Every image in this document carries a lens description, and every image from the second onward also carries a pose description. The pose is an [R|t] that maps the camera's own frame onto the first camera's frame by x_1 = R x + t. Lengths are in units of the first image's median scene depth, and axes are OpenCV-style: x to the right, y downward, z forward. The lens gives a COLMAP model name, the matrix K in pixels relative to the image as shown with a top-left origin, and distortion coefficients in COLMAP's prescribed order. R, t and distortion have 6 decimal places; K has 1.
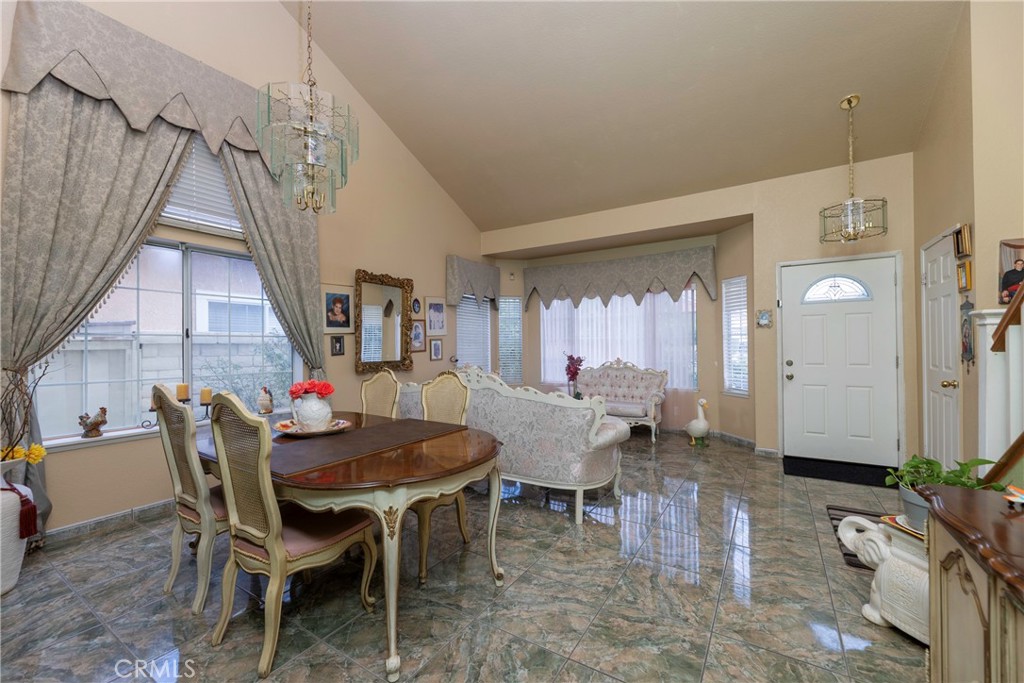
lens RADIAL K [[407.9, 0, 515.9], [0, 407.9, 342.6], [0, 0, 1]] dist [-0.000675, -0.000381]
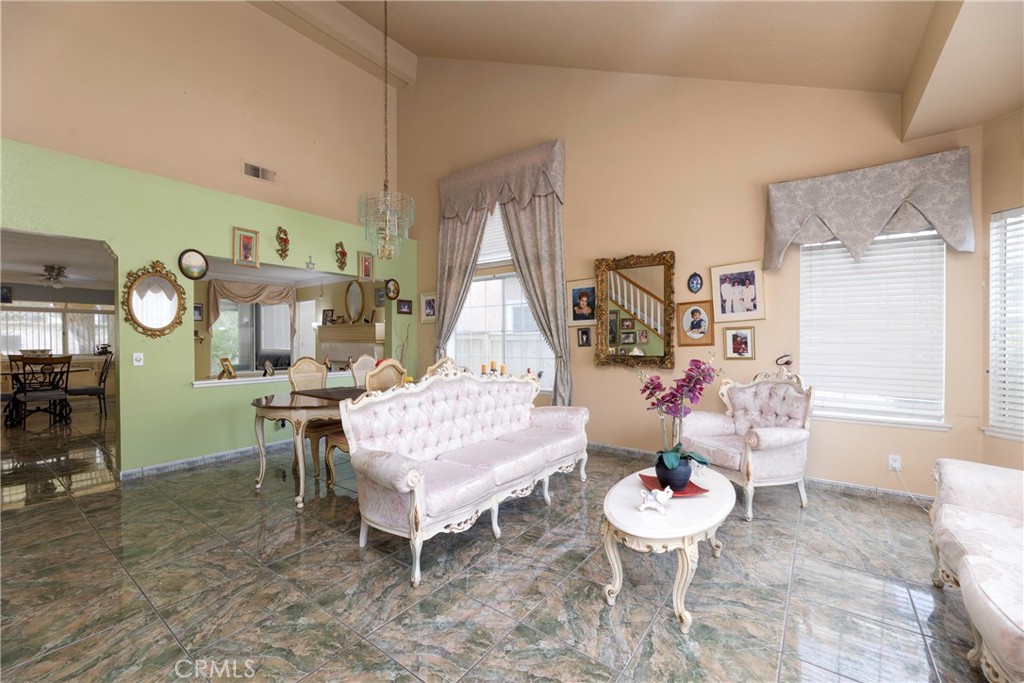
lens RADIAL K [[439.1, 0, 532.0], [0, 439.1, 343.5], [0, 0, 1]] dist [0.000198, -0.000340]
pose [[-0.079935, 0.010127, -0.996749, 0.693708], [0.005624, 0.999937, 0.009709, 0.011013], [0.996784, -0.004829, -0.079987, 0.953558]]
